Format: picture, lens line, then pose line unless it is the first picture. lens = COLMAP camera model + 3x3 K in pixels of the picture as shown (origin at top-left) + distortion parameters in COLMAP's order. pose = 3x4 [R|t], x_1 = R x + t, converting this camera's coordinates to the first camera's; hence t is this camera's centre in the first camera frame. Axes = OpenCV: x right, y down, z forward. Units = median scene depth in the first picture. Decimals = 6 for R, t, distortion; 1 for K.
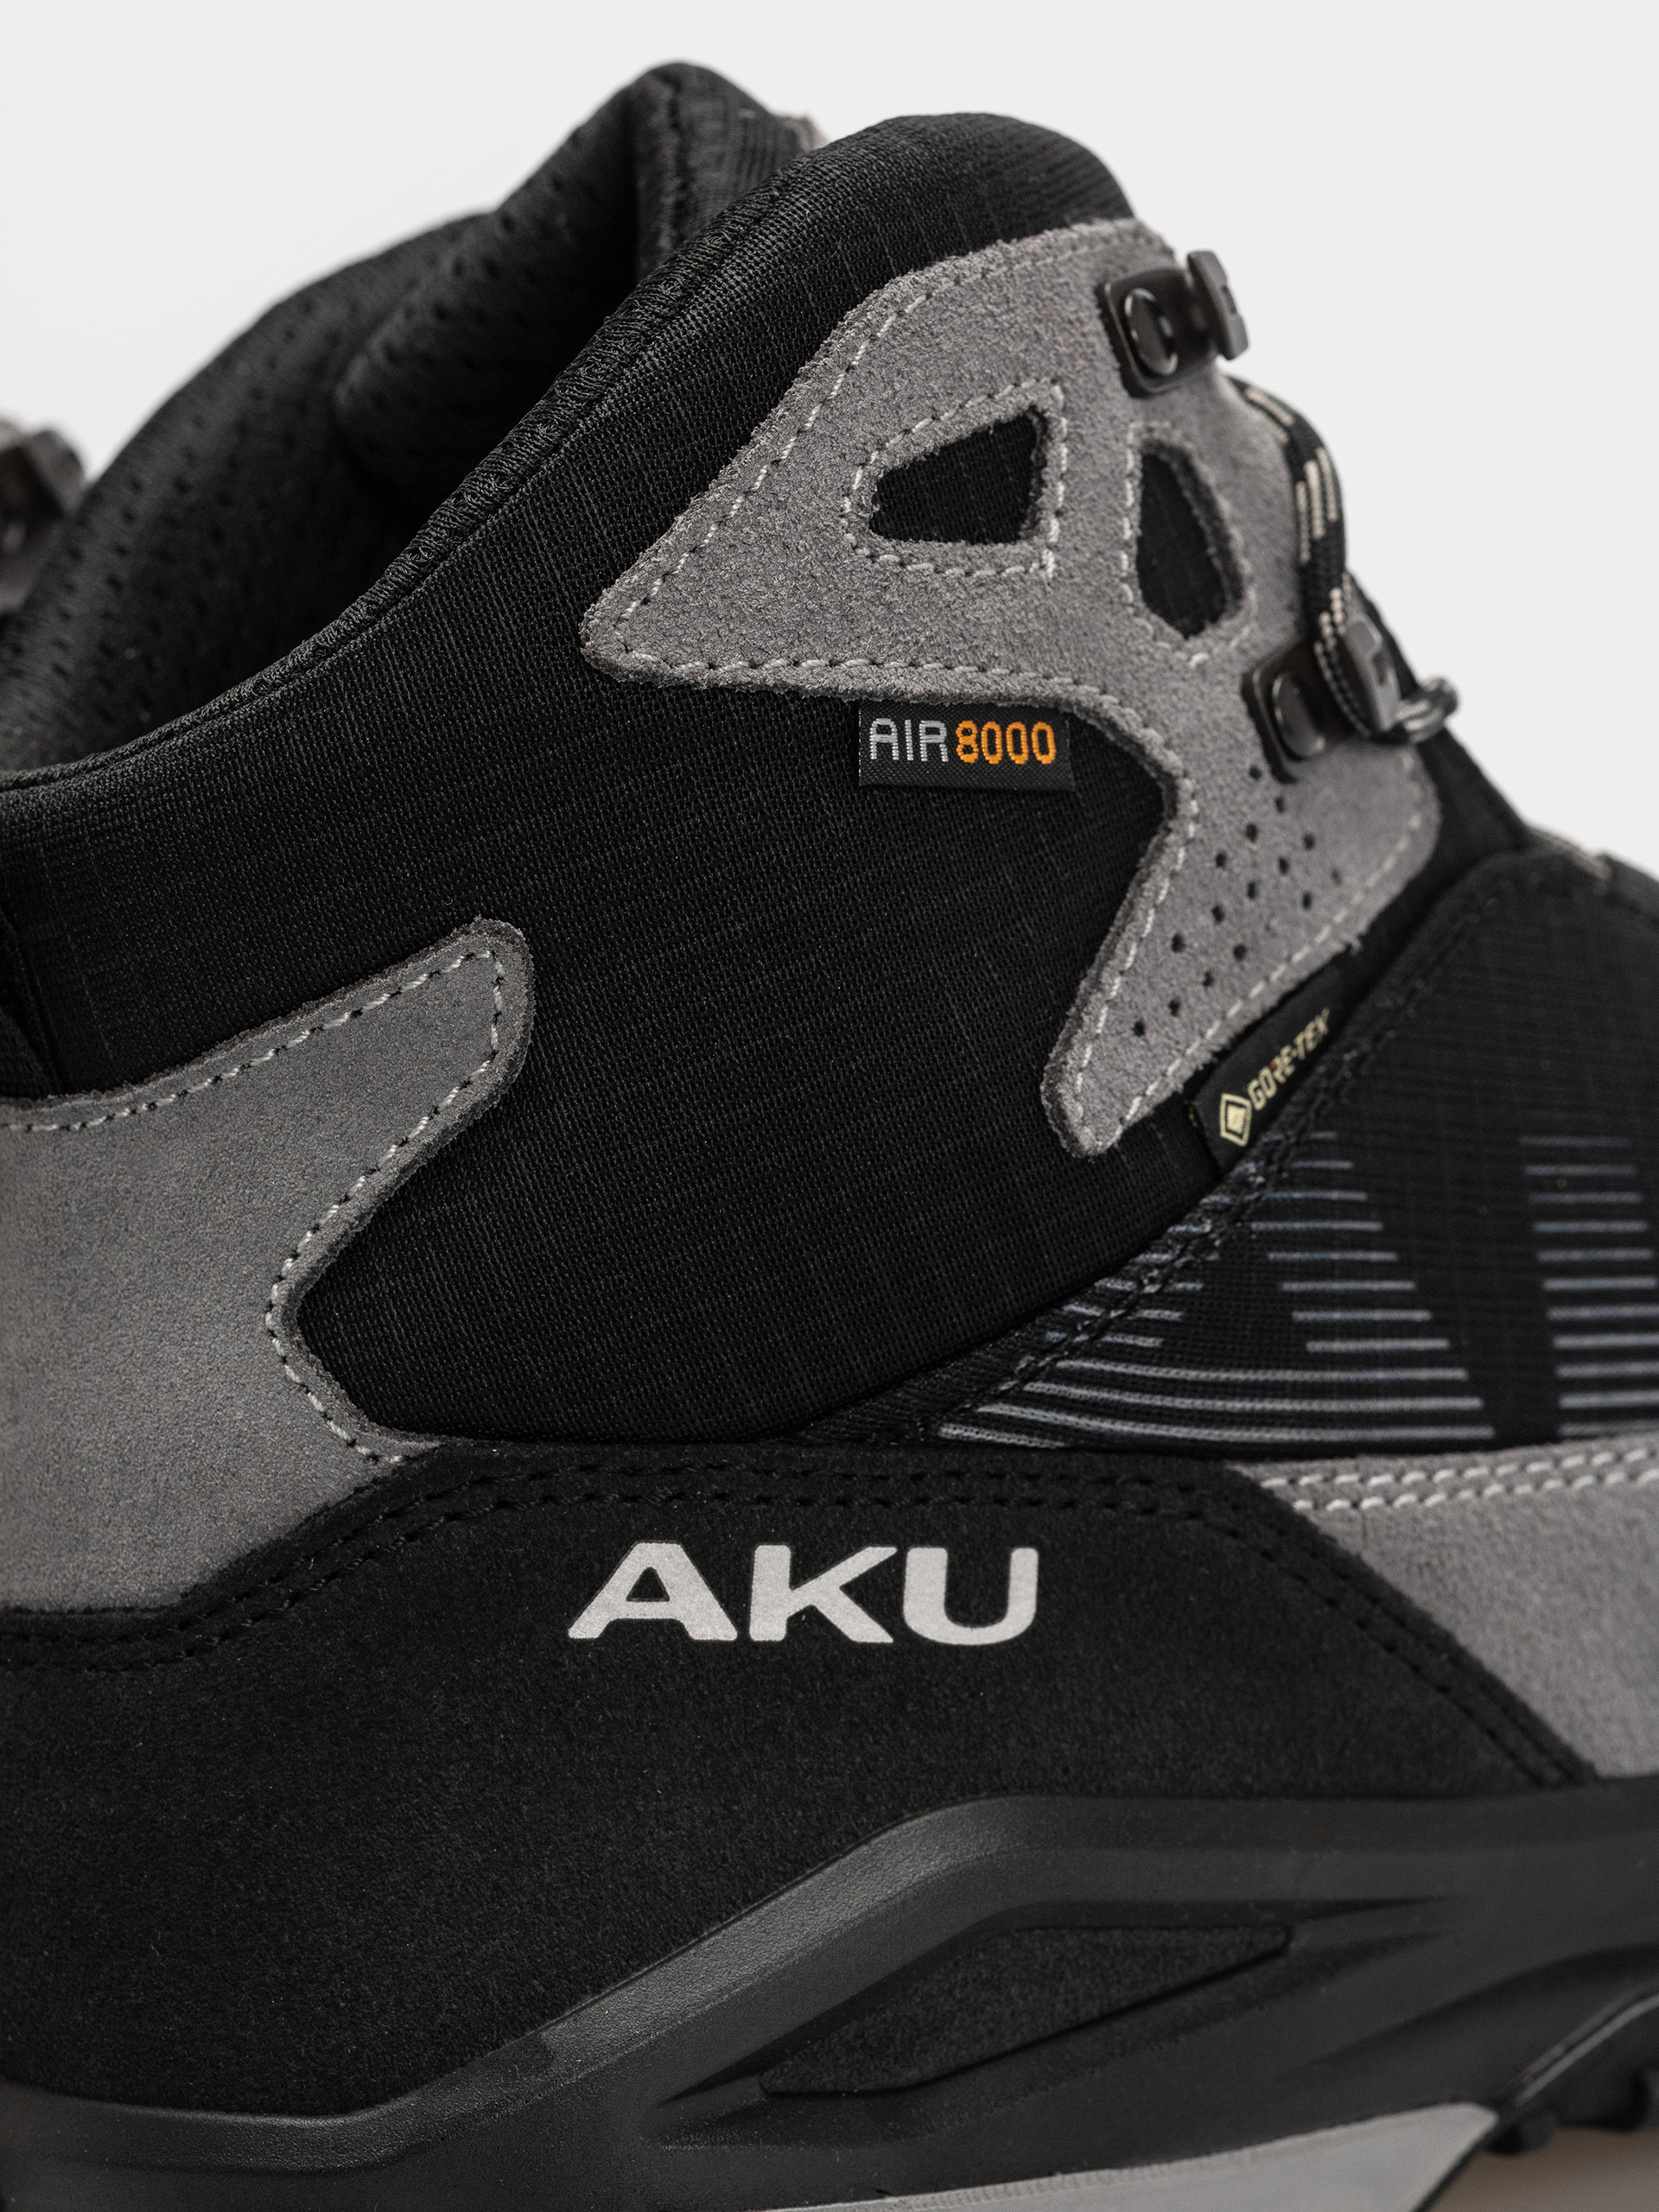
lens RADIAL K [[6673.3, 0, 829.5], [0, 6673.3, 1106.0], [0, 0, 1]] dist [0.128897, -0.680056]
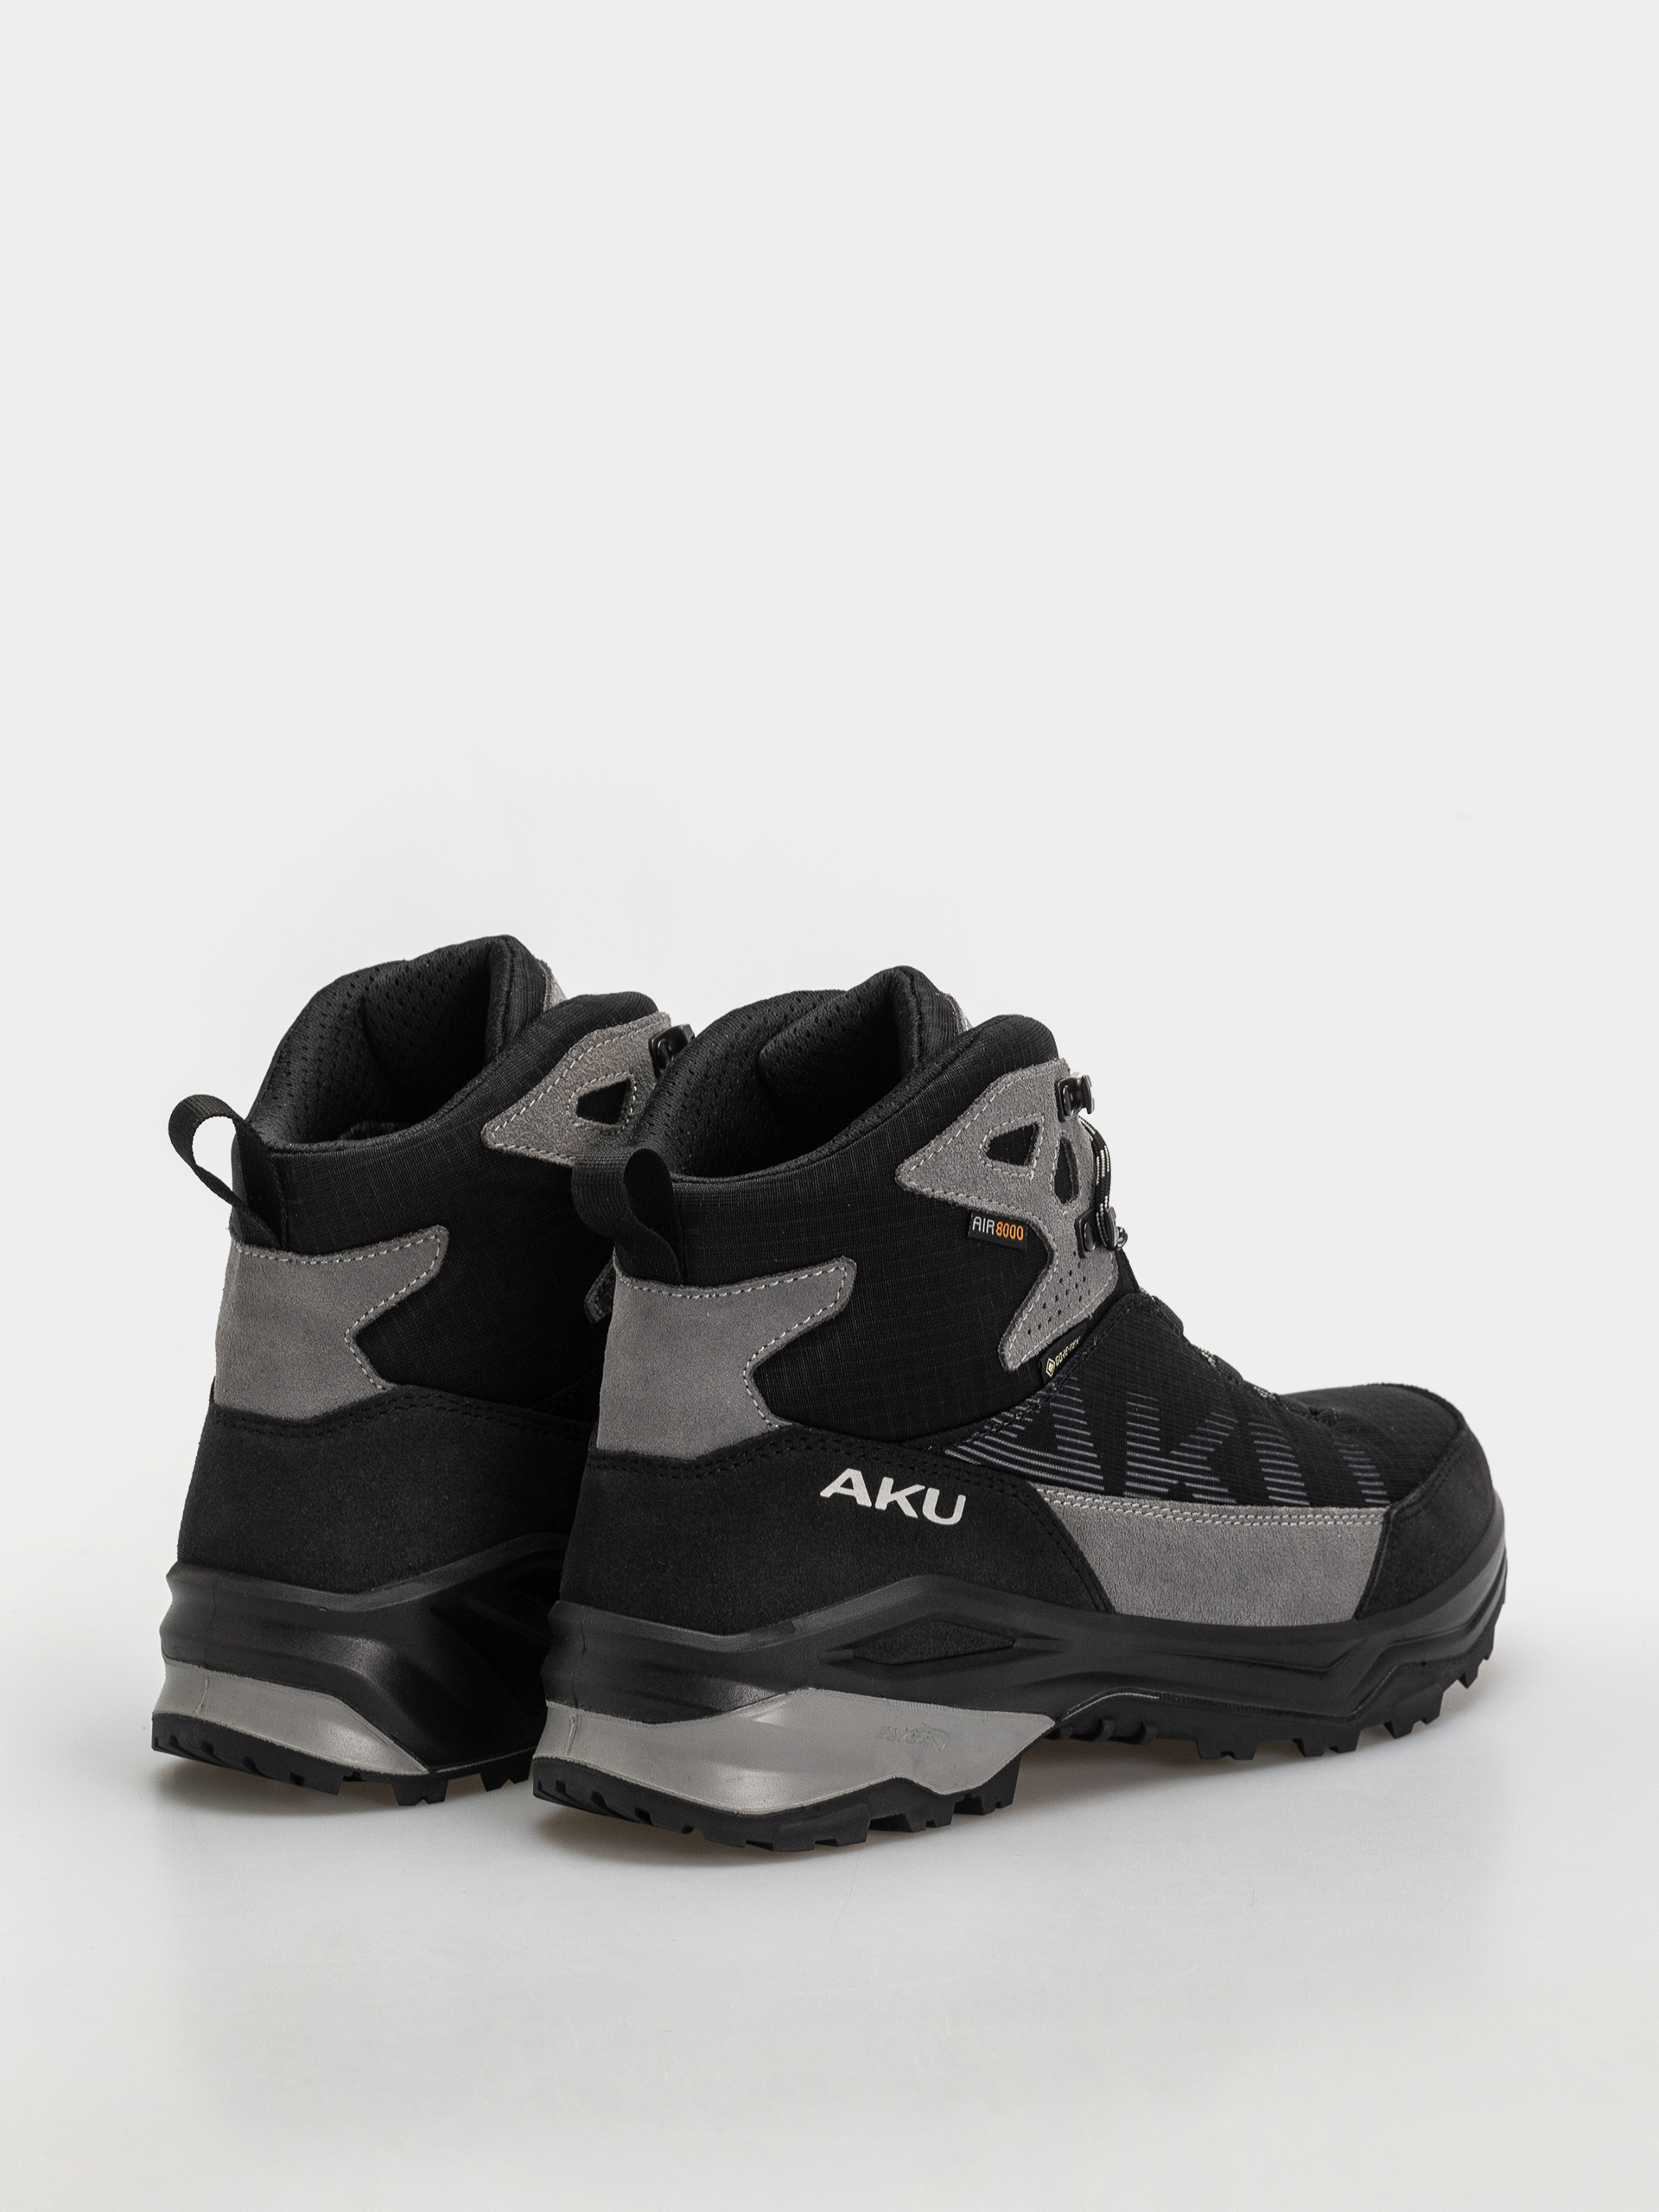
lens RADIAL K [[5227.6, 0, 829.5], [0, 5227.6, 1106.0], [0, 0, 1]] dist [0.117900, 0.217191]
pose [[0.967429, 0.197065, 0.158891, -0.435705], [-0.189755, 0.979991, -0.060091, 0.047368], [-0.167553, 0.027983, 0.985466, -1.307225]]
